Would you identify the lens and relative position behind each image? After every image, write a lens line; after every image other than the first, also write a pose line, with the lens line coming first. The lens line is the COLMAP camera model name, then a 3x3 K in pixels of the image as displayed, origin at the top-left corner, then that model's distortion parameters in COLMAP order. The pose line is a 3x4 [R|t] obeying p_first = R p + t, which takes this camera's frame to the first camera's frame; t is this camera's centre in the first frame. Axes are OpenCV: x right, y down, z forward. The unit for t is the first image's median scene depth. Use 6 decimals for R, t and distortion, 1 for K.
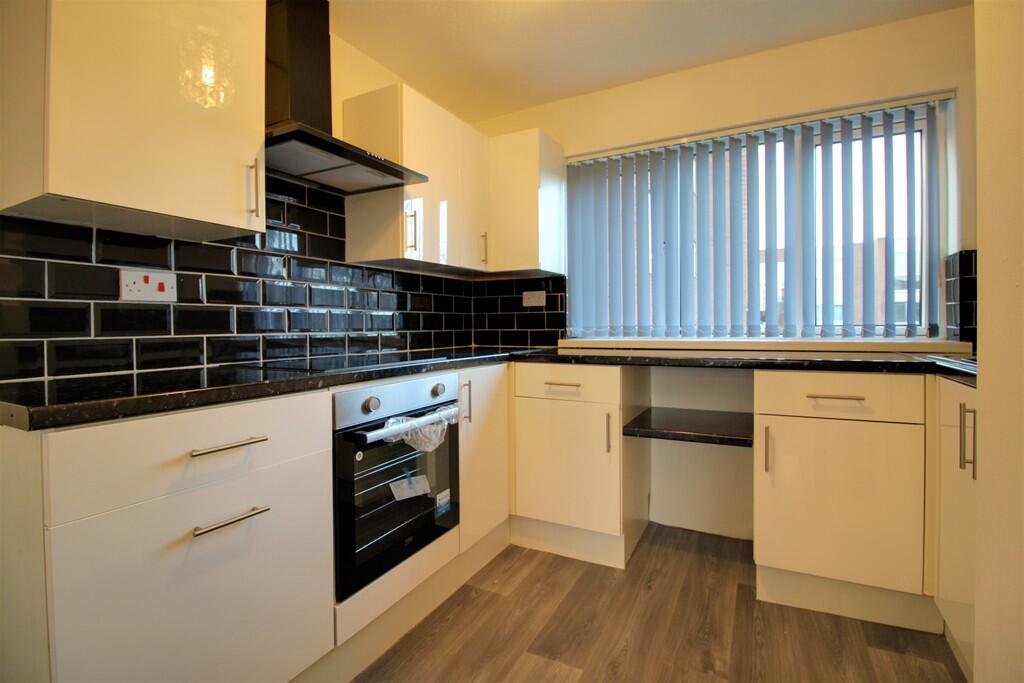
lens RADIAL K [[475.4, 0, 513.2], [0, 475.4, 326.6], [0, 0, 1]] dist [0.000209, -0.013027]
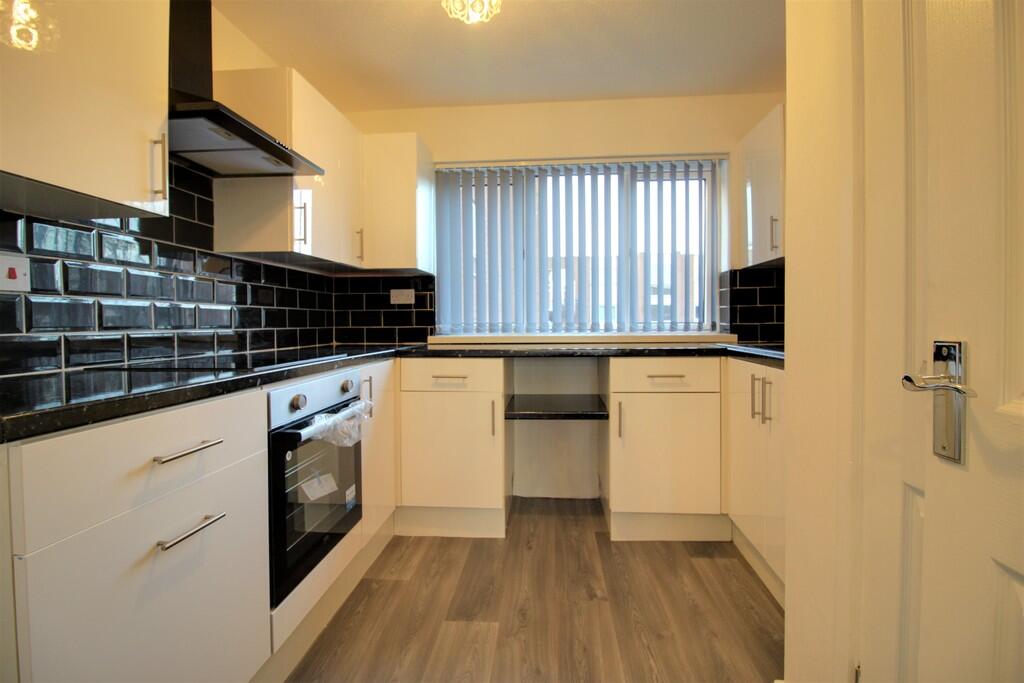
lens RADIAL K [[475.4, 0, 513.2], [0, 475.4, 326.6], [0, 0, 1]] dist [0.000209, -0.013027]
pose [[0.919877, -0.002335, 0.392201, -0.197033], [0.001113, 0.999994, 0.003343, 0.004063], [-0.392206, -0.002638, 0.919874, -0.049851]]
